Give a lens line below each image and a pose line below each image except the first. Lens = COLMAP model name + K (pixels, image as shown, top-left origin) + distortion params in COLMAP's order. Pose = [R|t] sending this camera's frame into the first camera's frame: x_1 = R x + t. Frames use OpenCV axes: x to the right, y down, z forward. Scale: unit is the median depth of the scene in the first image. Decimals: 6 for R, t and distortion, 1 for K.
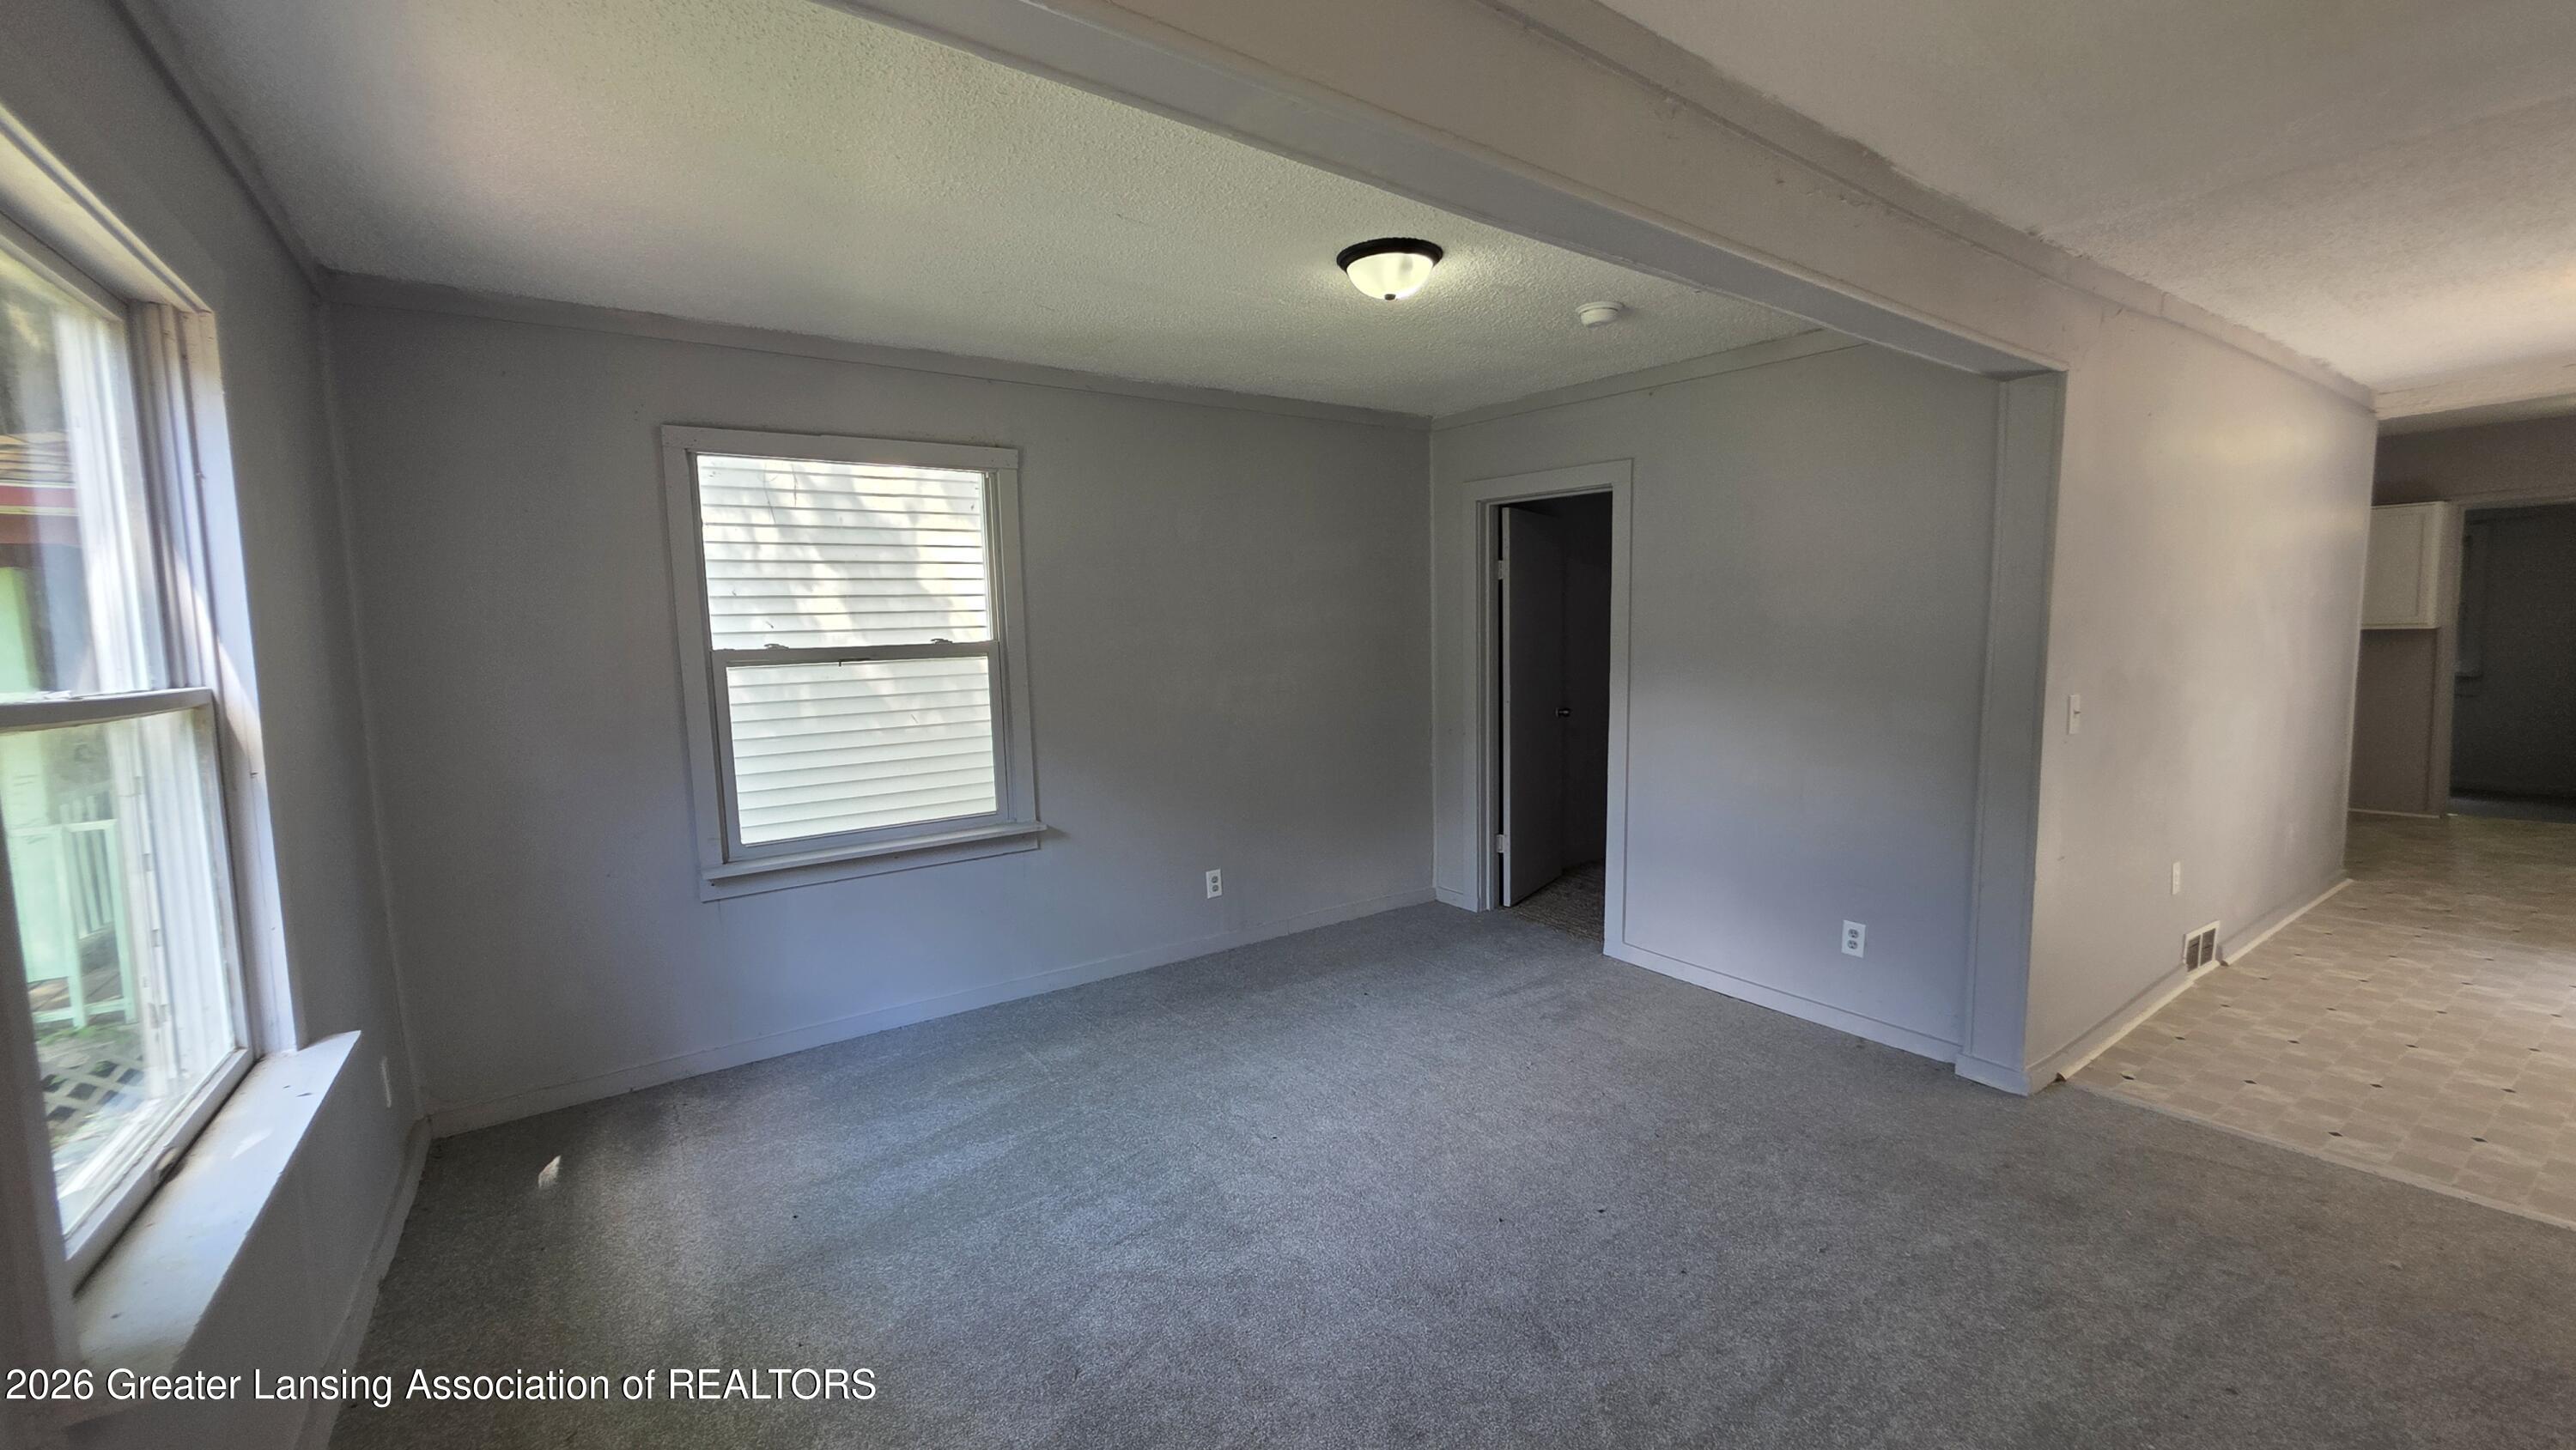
lens RADIAL K [[1033.0, 0, 1265.7], [0, 1033.0, 718.6], [0, 0, 1]] dist [-0.000709, -0.000778]
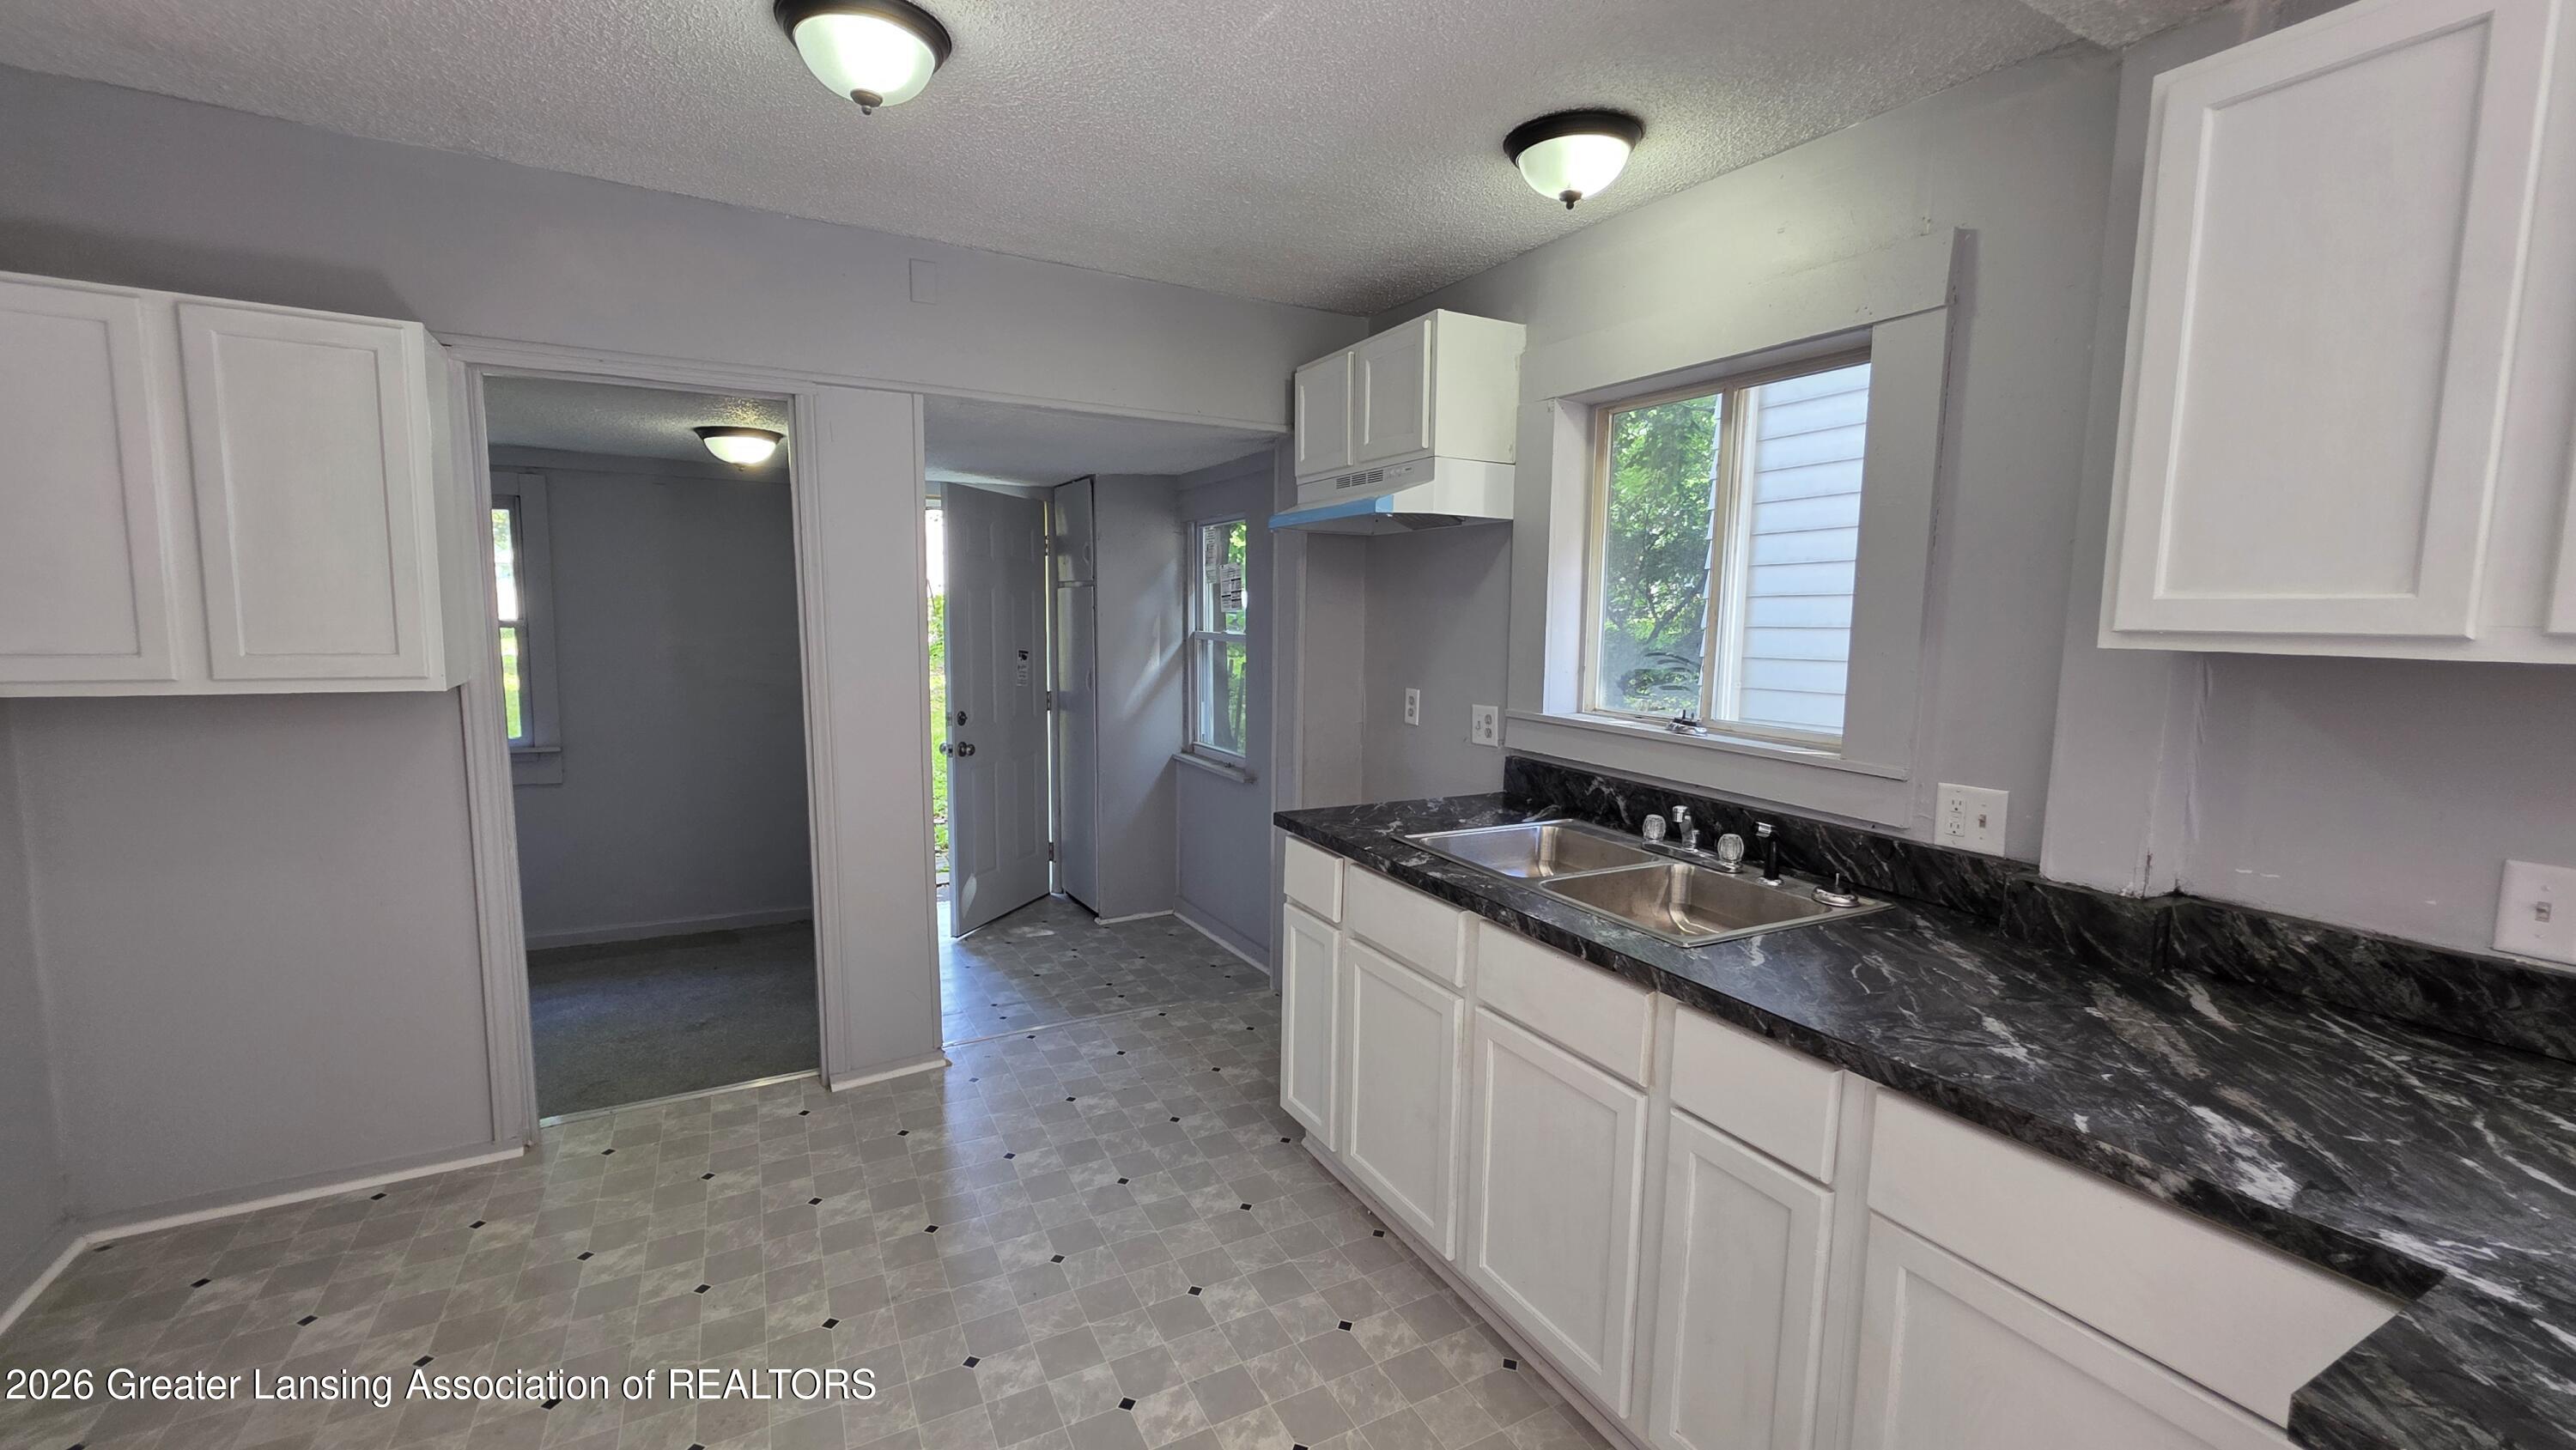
lens RADIAL K [[1033.0, 0, 1273.7], [0, 1033.0, 715.7], [0, 0, 1]] dist [-0.000709, -0.000778]
pose [[0.099650, -0.067900, 0.992703, 1.570497], [0.072616, 0.995505, 0.060803, -0.152878], [-0.992369, 0.066027, 0.104133, 1.320103]]
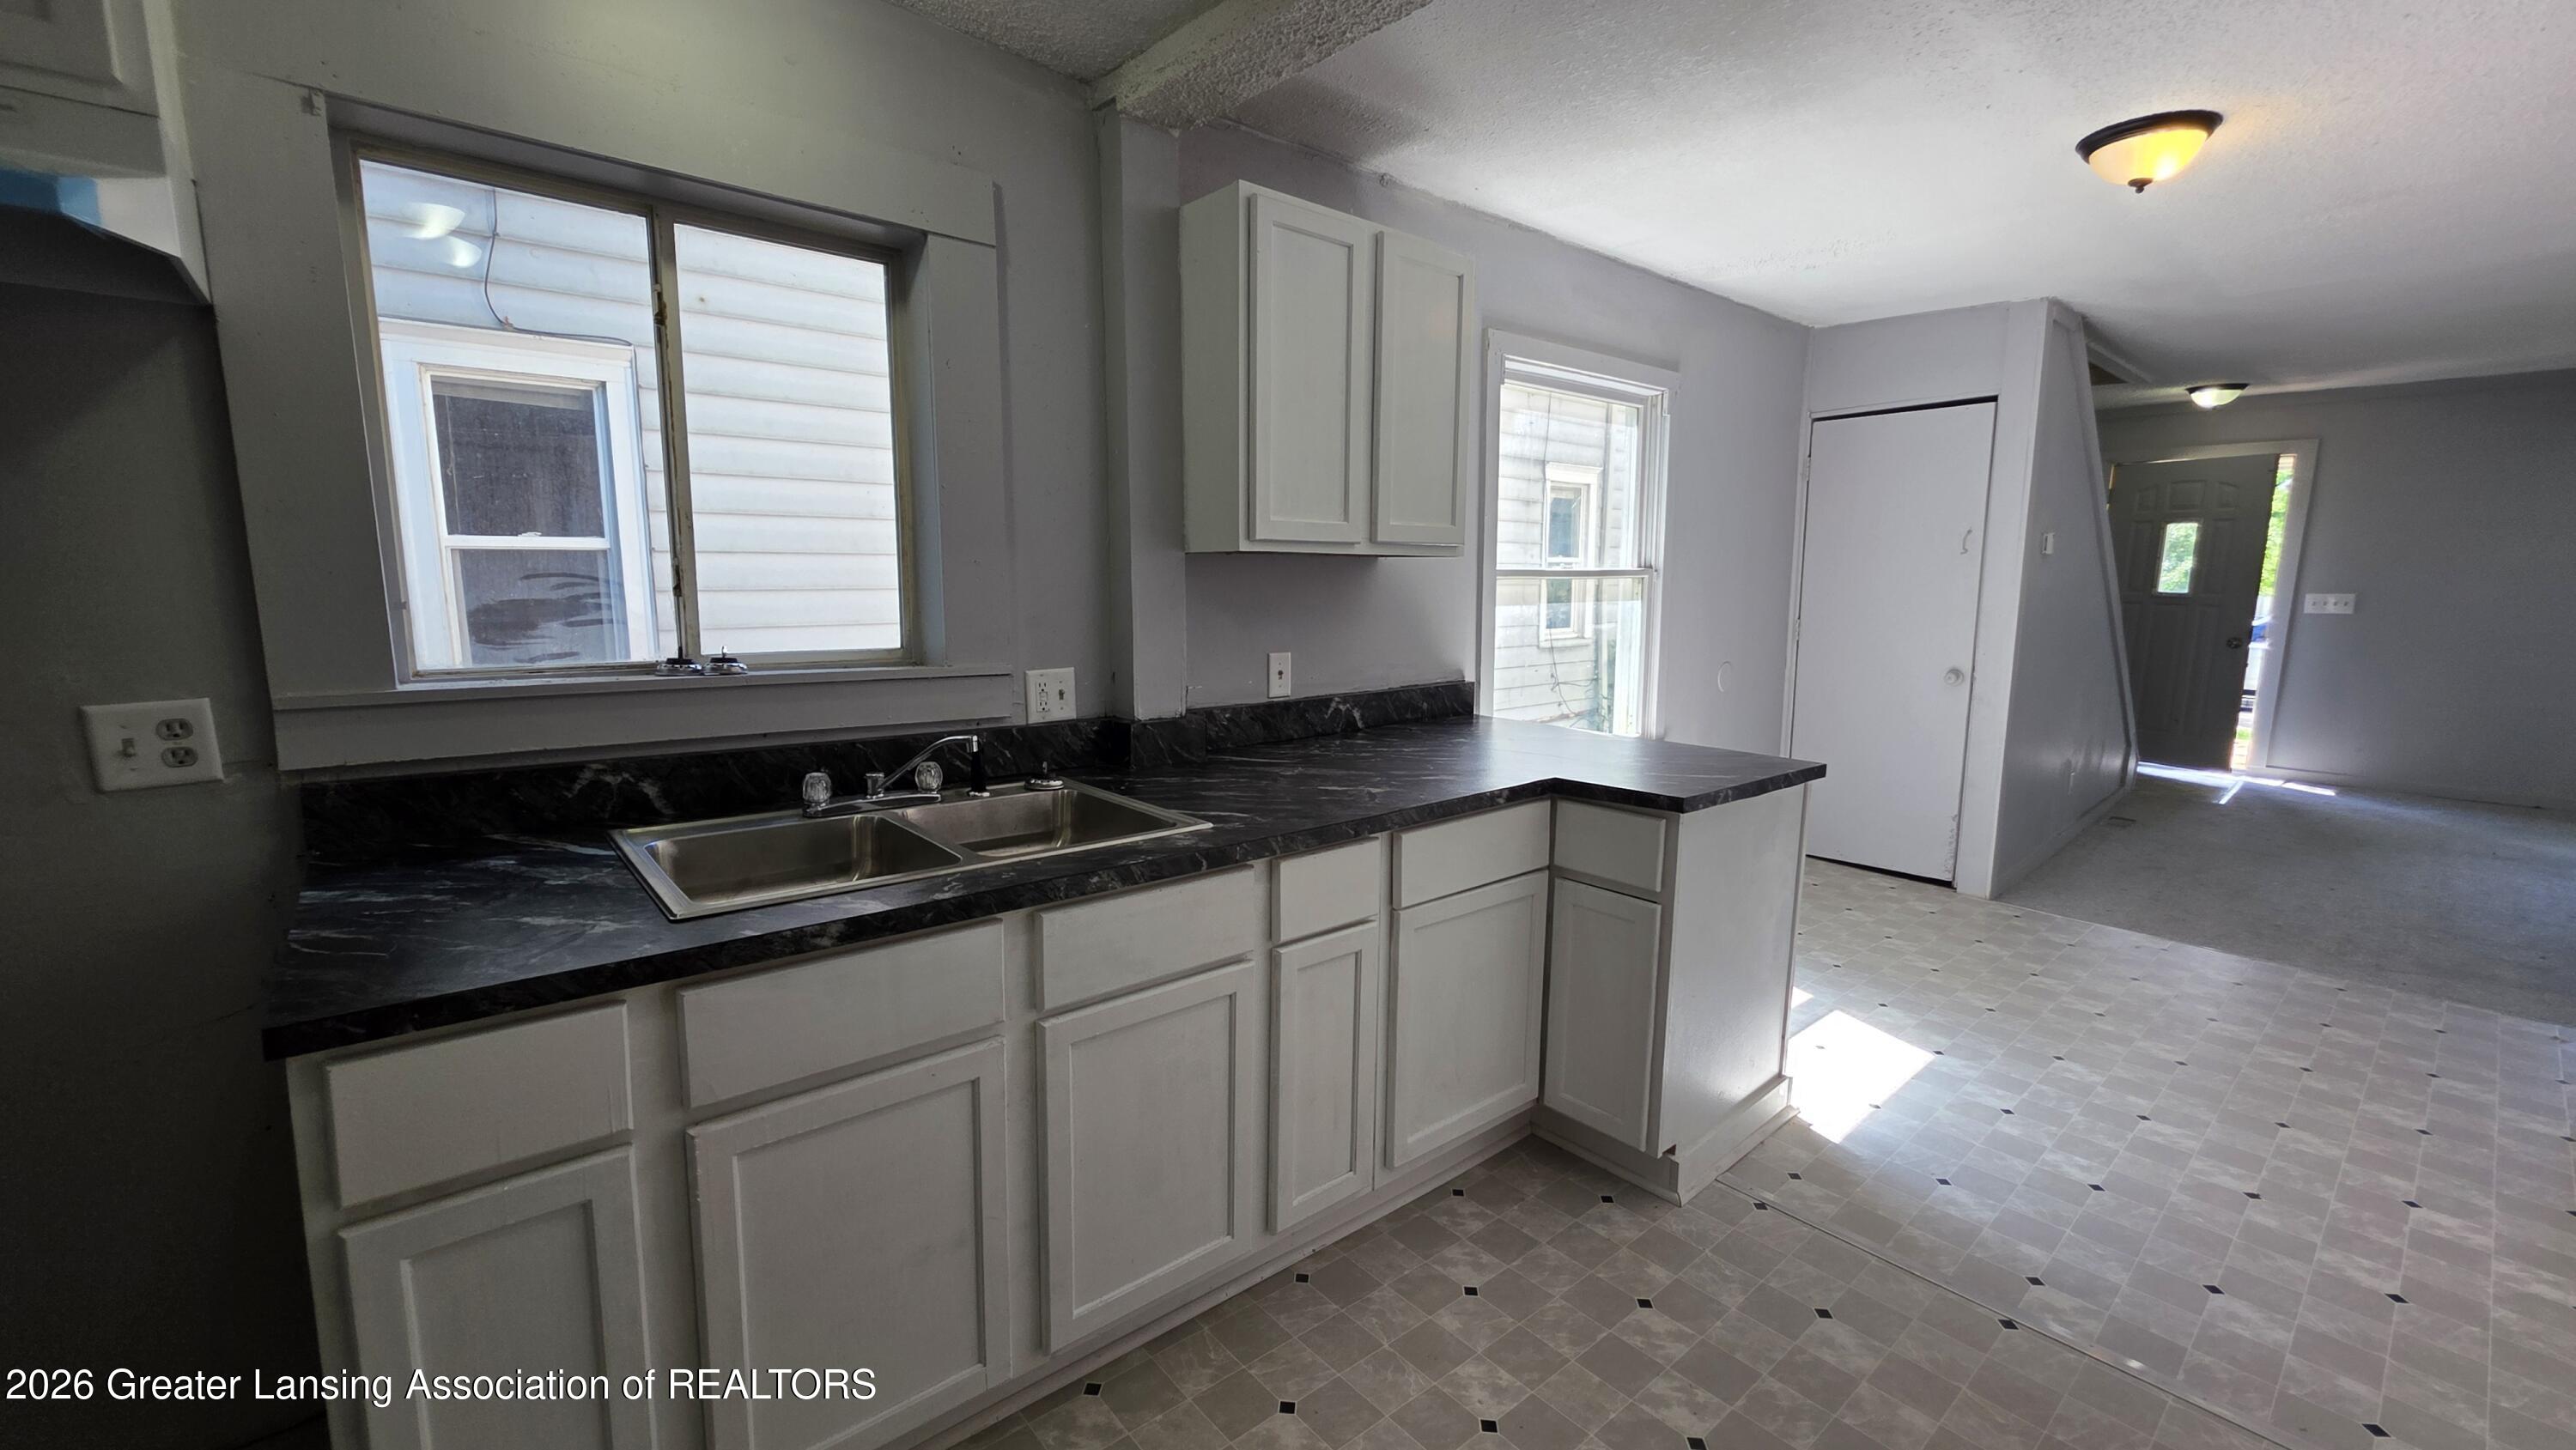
lens RADIAL K [[1033.0, 0, 1284.3], [0, 1033.0, 717.9], [0, 0, 1]] dist [-0.000709, -0.000778]
pose [[-0.992335, 0.039160, -0.117212, 2.111354], [0.011050, 0.972782, 0.231458, -0.180042], [0.123085, 0.228389, -0.965758, 1.711981]]
